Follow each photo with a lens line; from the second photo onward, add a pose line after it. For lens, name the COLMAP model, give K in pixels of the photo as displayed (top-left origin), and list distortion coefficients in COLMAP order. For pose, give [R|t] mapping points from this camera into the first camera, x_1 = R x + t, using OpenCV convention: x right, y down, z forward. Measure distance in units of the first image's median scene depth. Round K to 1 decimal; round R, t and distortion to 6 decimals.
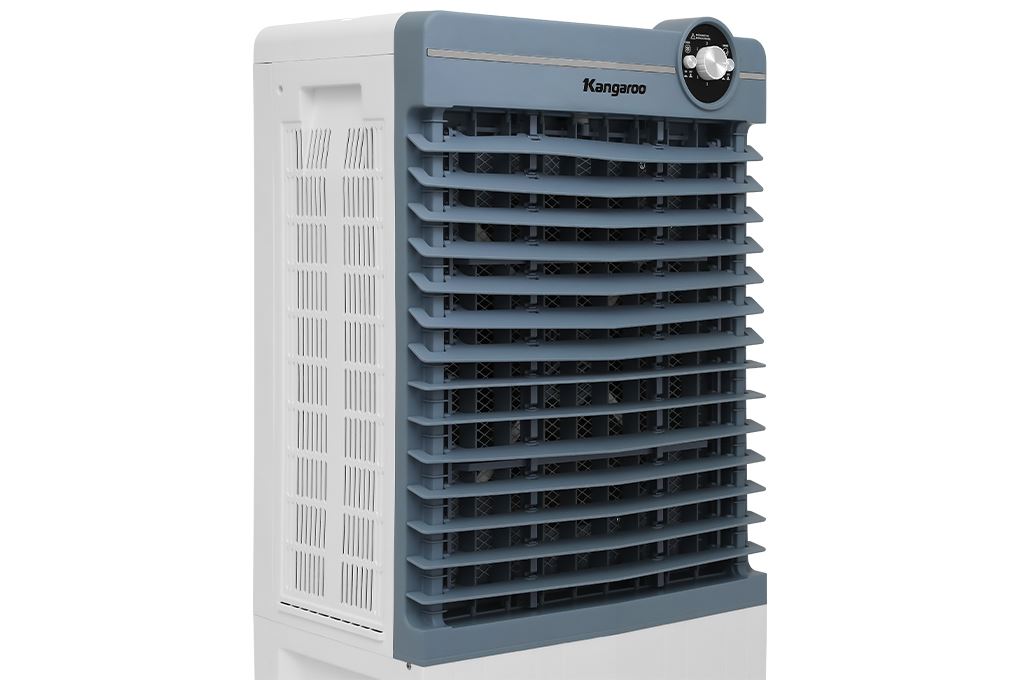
lens RADIAL K [[2135.3, 0, 510.0], [0, 2135.3, 340.0], [0, 0, 1]] dist [0.062926, 0.119646]
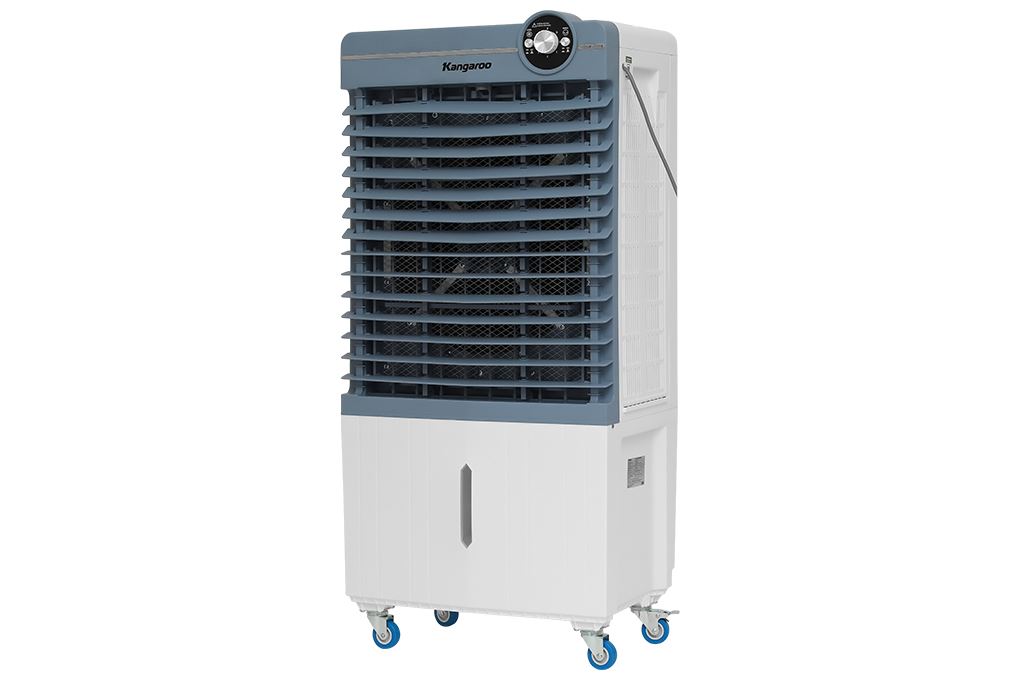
lens RADIAL K [[2100.7, 0, 510.0], [0, 2100.7, 398.2], [0, 0, 1]] dist [0.092476, 0.133681]
pose [[0.399276, 0.074309, -0.913815, 1.483493], [-0.035757, 0.997214, 0.065467, 0.021446], [0.916133, 0.006536, 0.400820, 0.415272]]
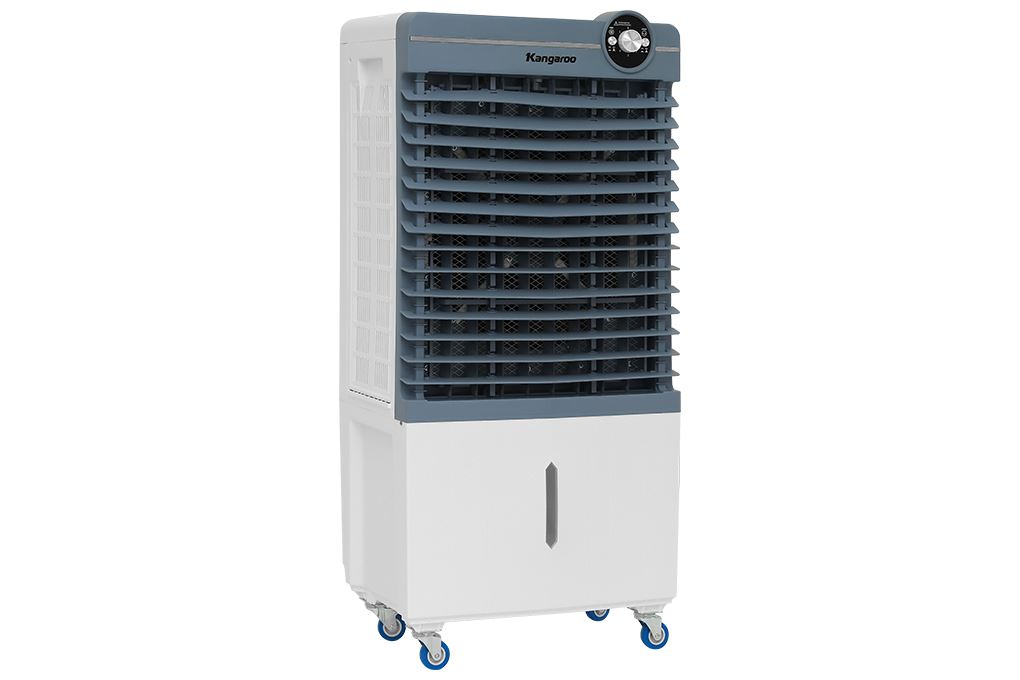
lens RADIAL K [[2135.3, 0, 510.0], [0, 2135.3, 340.0], [0, 0, 1]] dist [0.062926, 0.119646]
pose [[0.964314, 0.023069, -0.263753, 0.430837], [-0.019343, 0.999673, 0.016717, 0.059047], [0.264052, -0.011019, 0.964445, -0.492536]]
